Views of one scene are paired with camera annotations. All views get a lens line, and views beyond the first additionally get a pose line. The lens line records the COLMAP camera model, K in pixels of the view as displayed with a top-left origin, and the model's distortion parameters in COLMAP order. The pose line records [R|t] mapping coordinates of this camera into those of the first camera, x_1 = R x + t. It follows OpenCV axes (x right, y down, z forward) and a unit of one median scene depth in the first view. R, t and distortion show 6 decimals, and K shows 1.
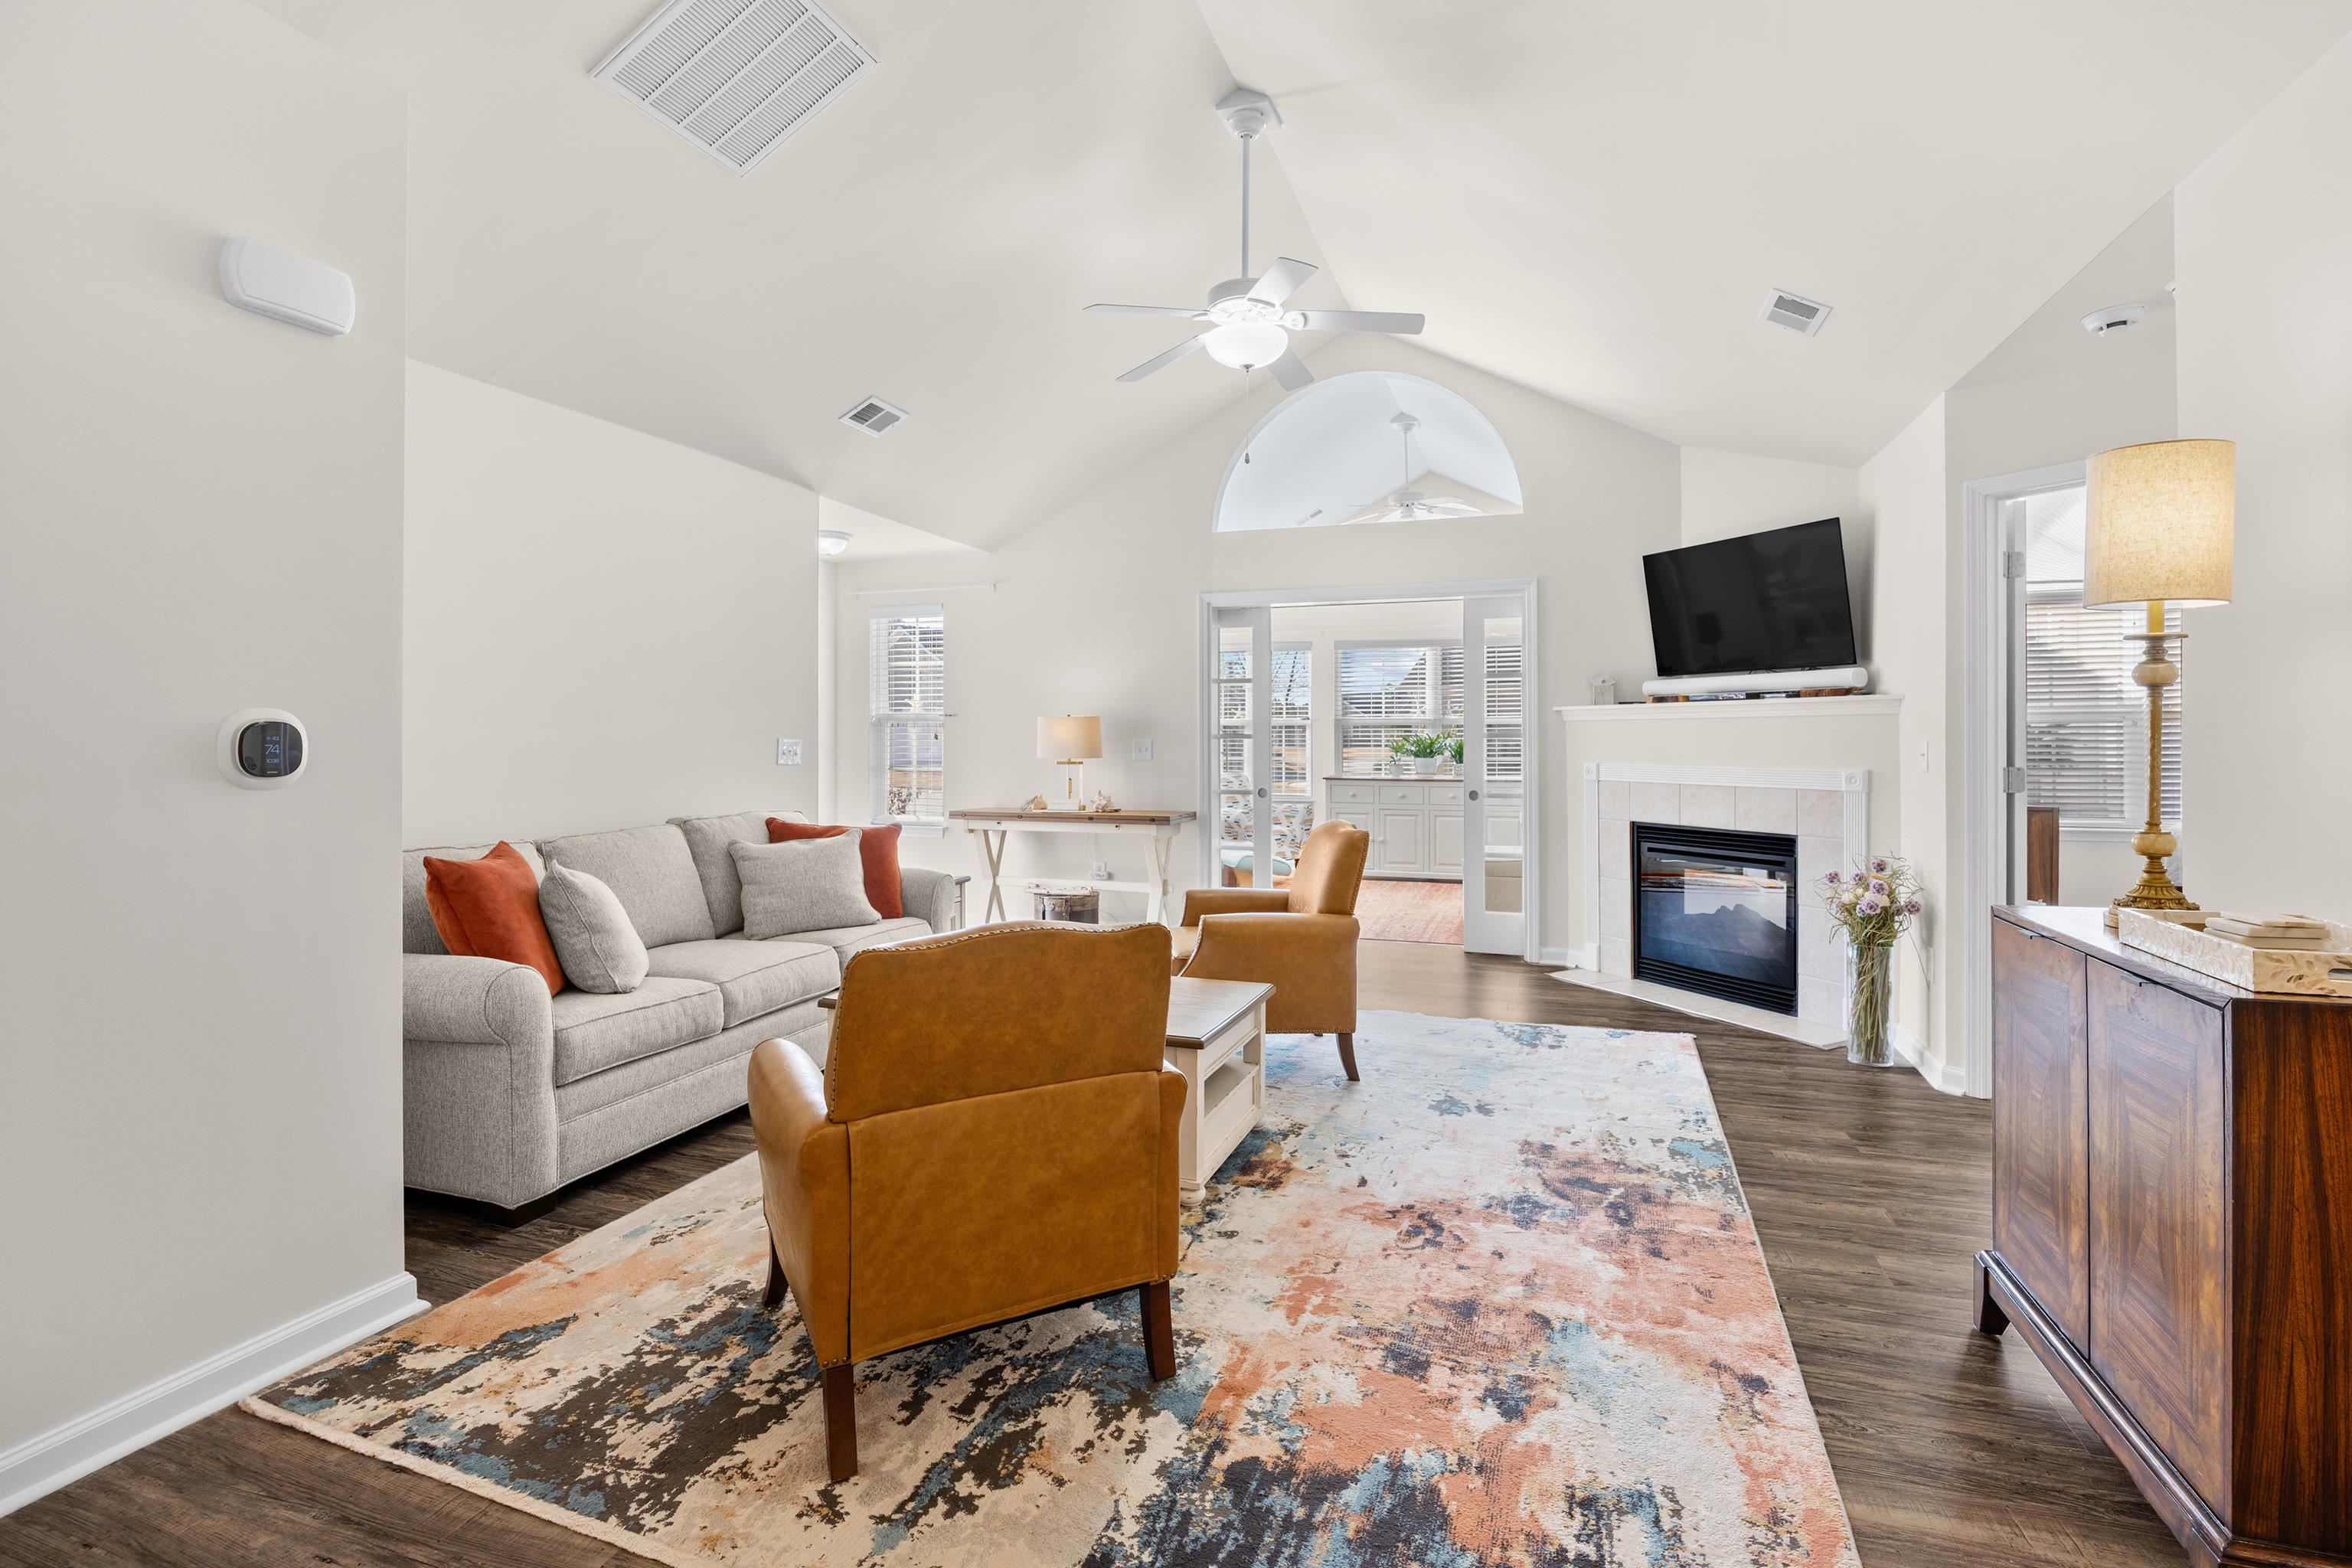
lens RADIAL K [[1099.5, 0, 1174.2], [0, 1099.5, 747.6], [0, 0, 1]] dist [-0.016279, 0.001089]
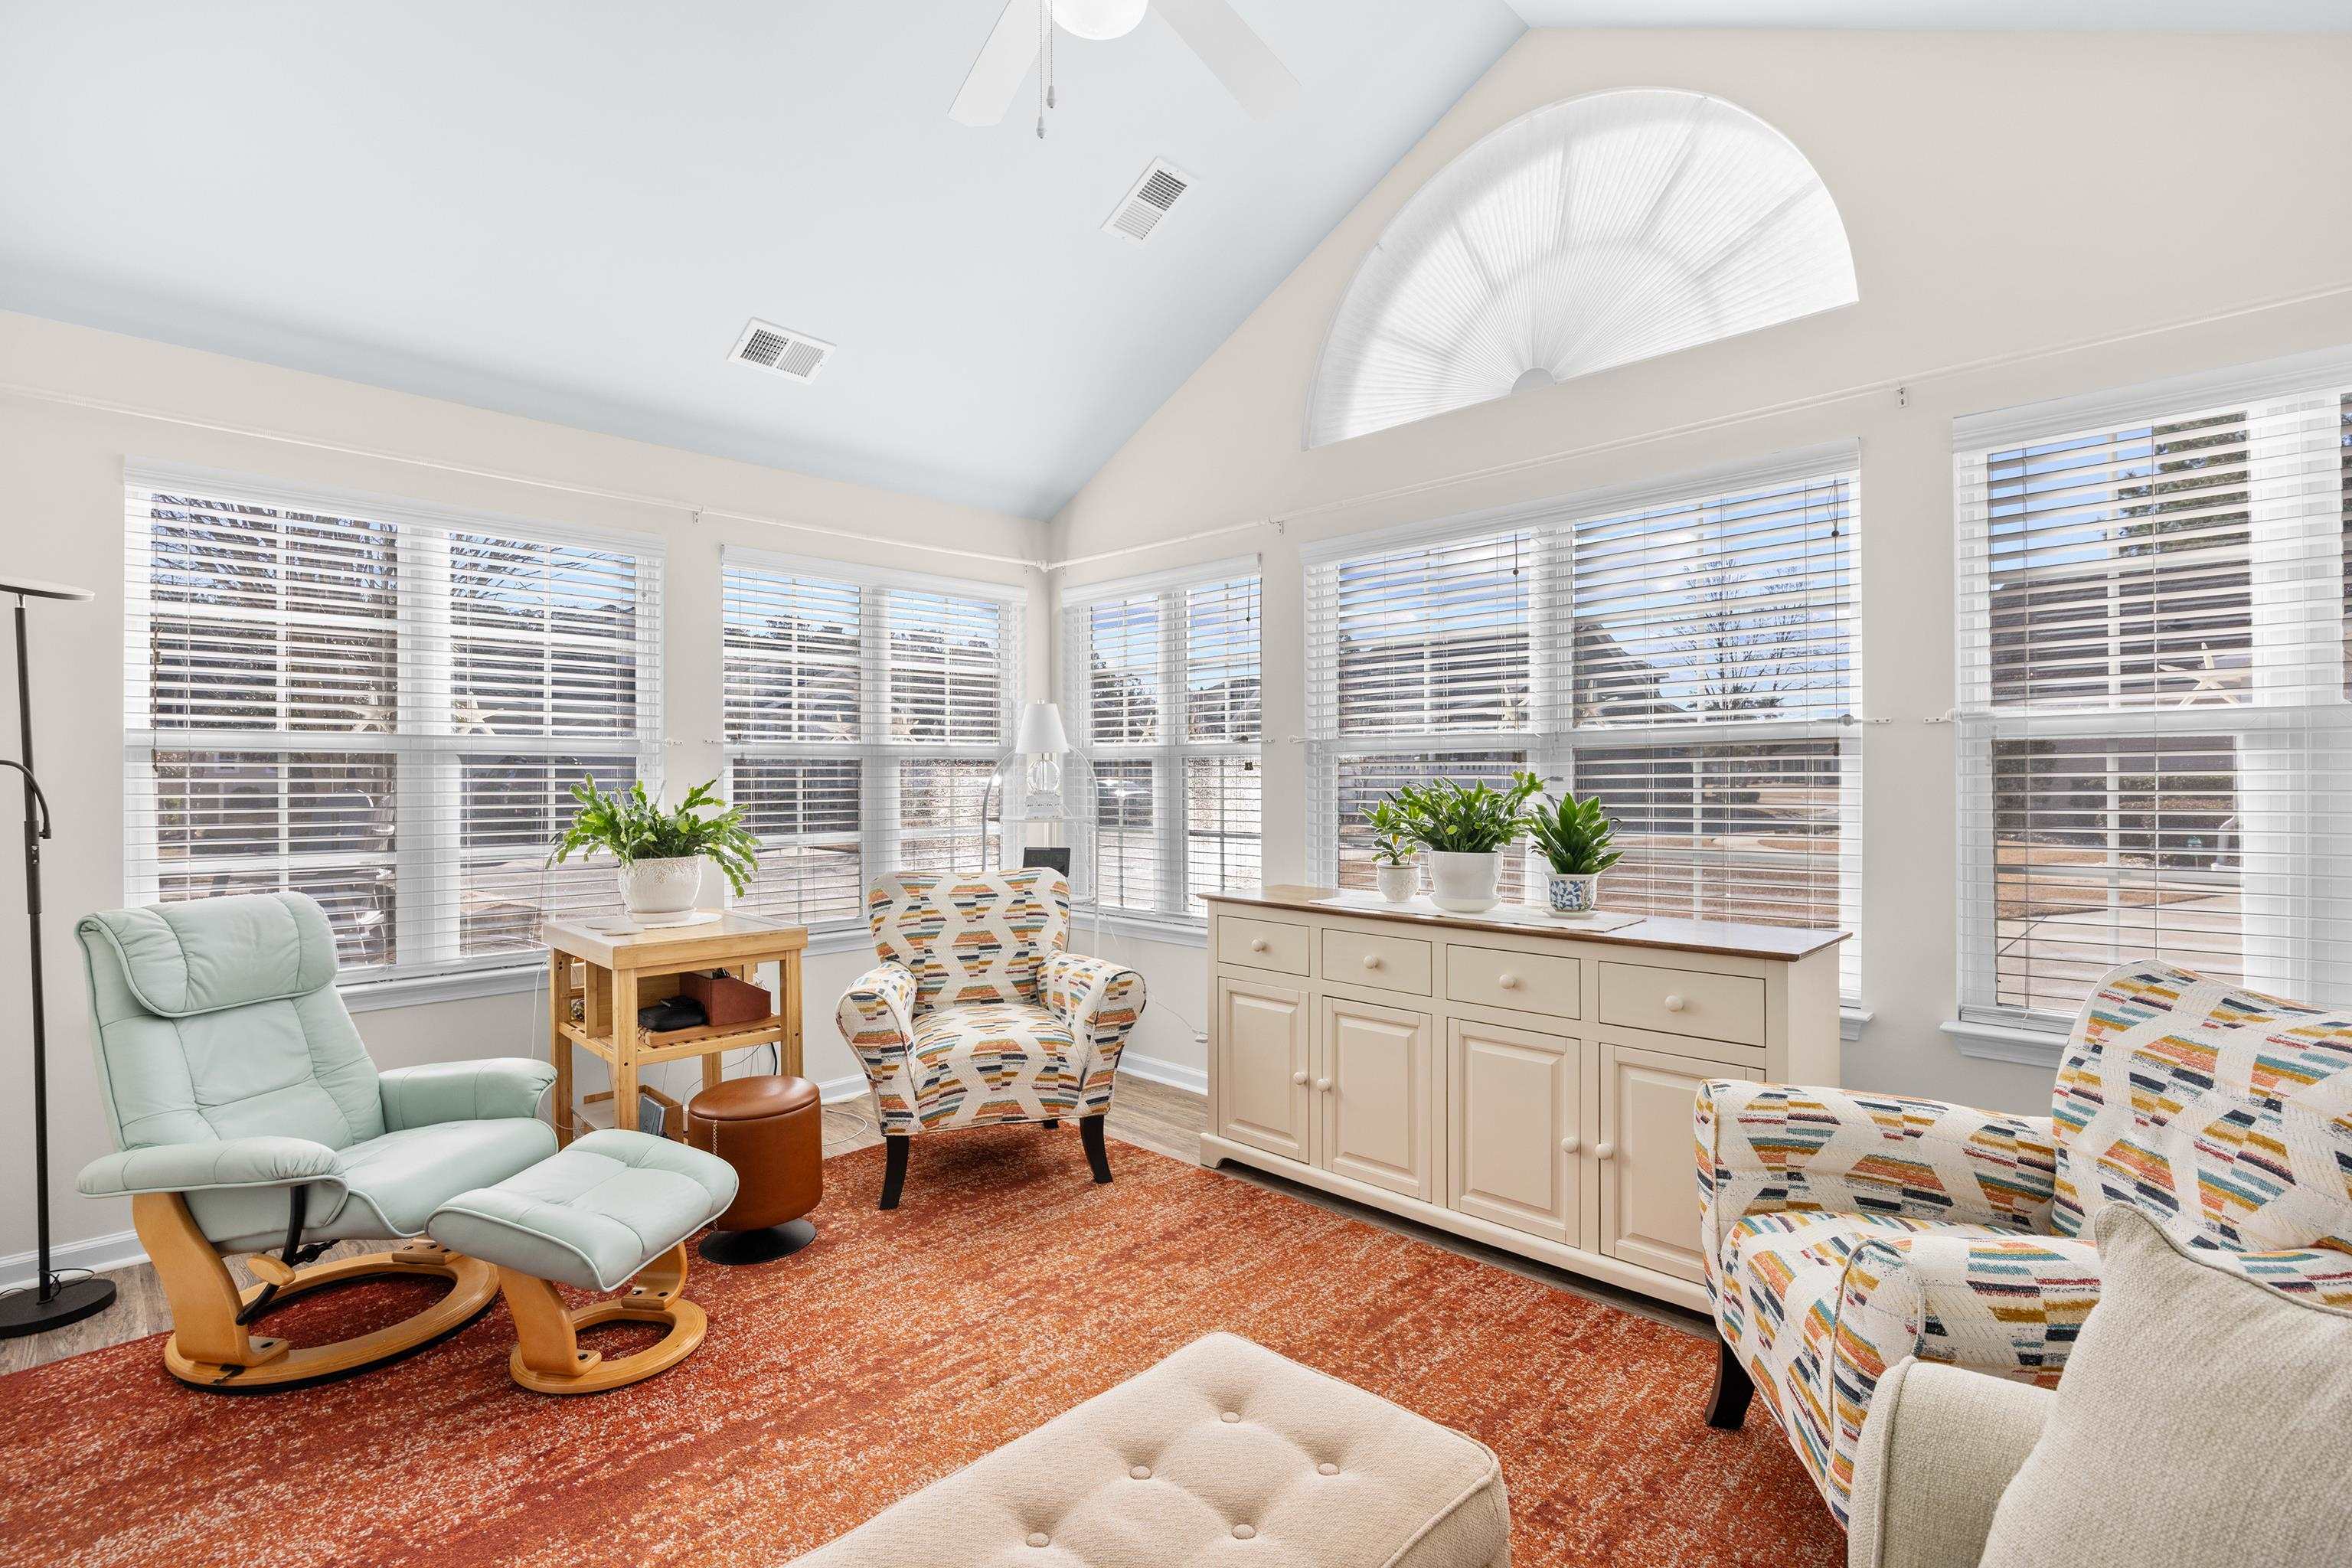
lens RADIAL K [[1094.5, 0, 1175.4], [0, 1094.5, 771.6], [0, 0, 1]] dist [-0.011158, 0.000903]
pose [[0.896470, -0.003671, -0.443089, 0.870520], [-0.001419, 0.999937, -0.011156, -0.031228], [0.443102, 0.010630, 0.896408, 1.948597]]
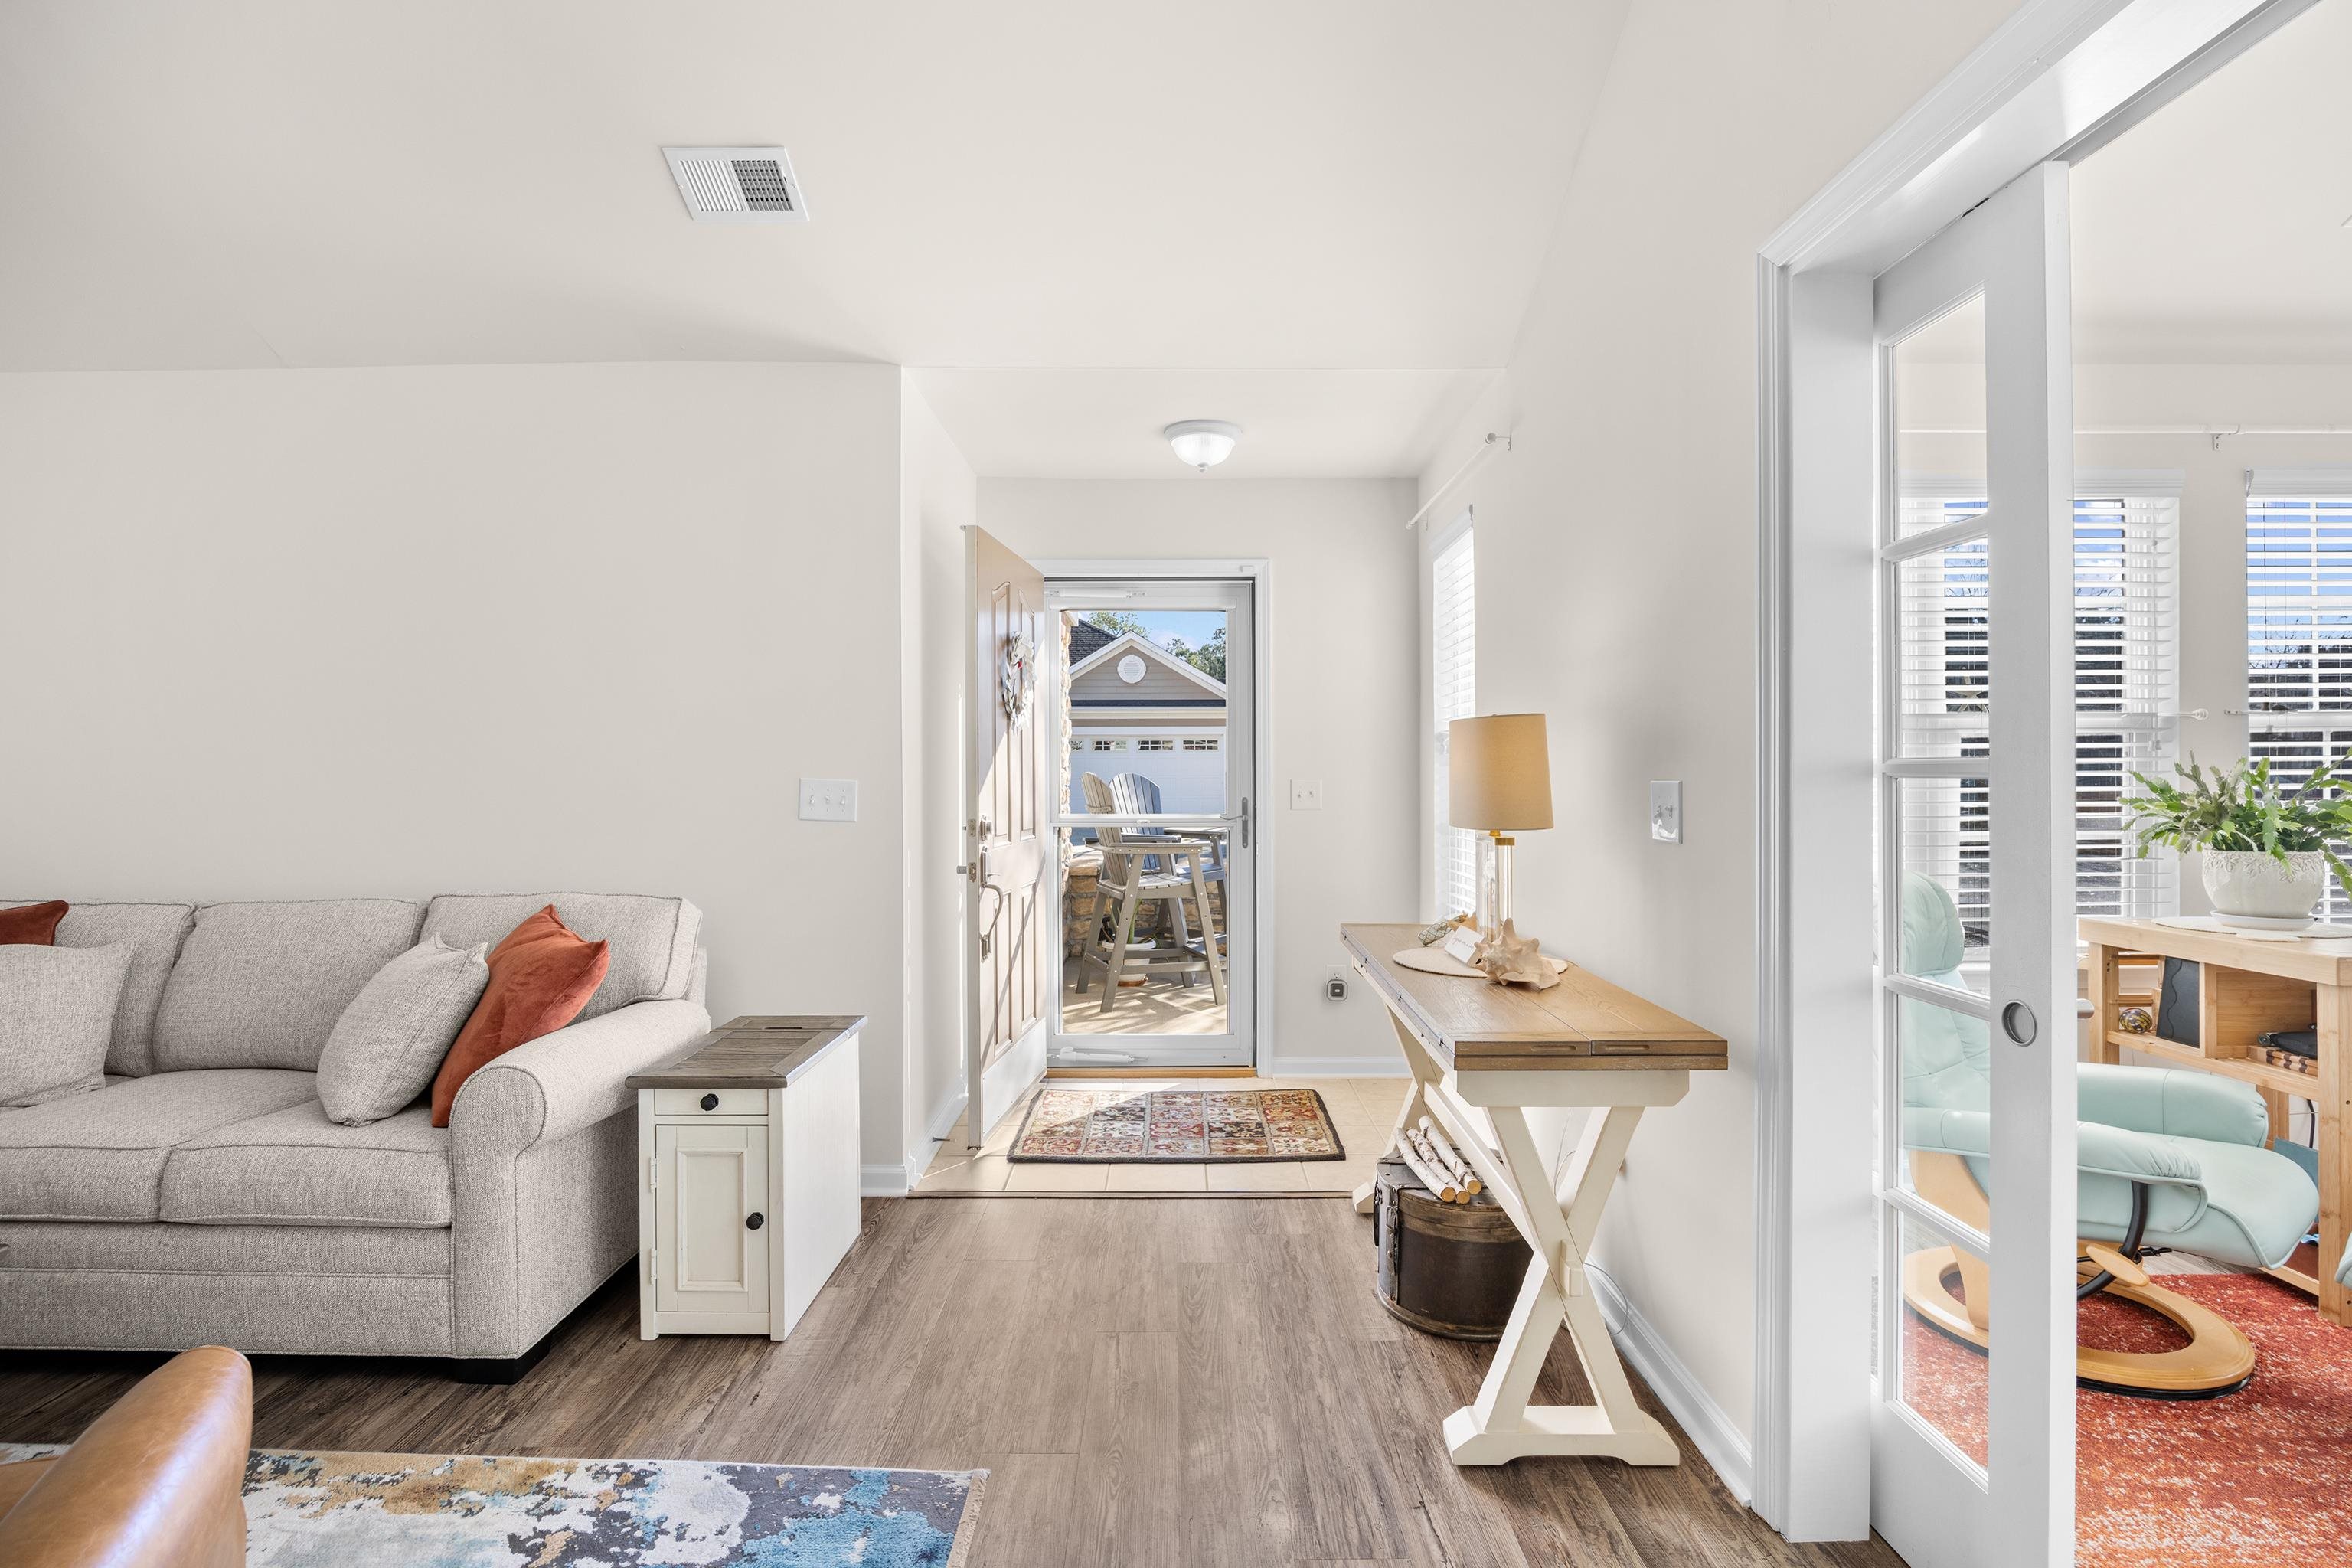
lens RADIAL K [[1096.3, 0, 1176.0], [0, 1096.3, 784.0], [0, 0, 1]] dist [-0.019316, 0.000814]
pose [[0.333436, 0.007252, -0.942745, 0.470286], [-0.004458, 0.999971, 0.006115, -0.013457], [0.942762, 0.002164, 0.333459, 1.563150]]
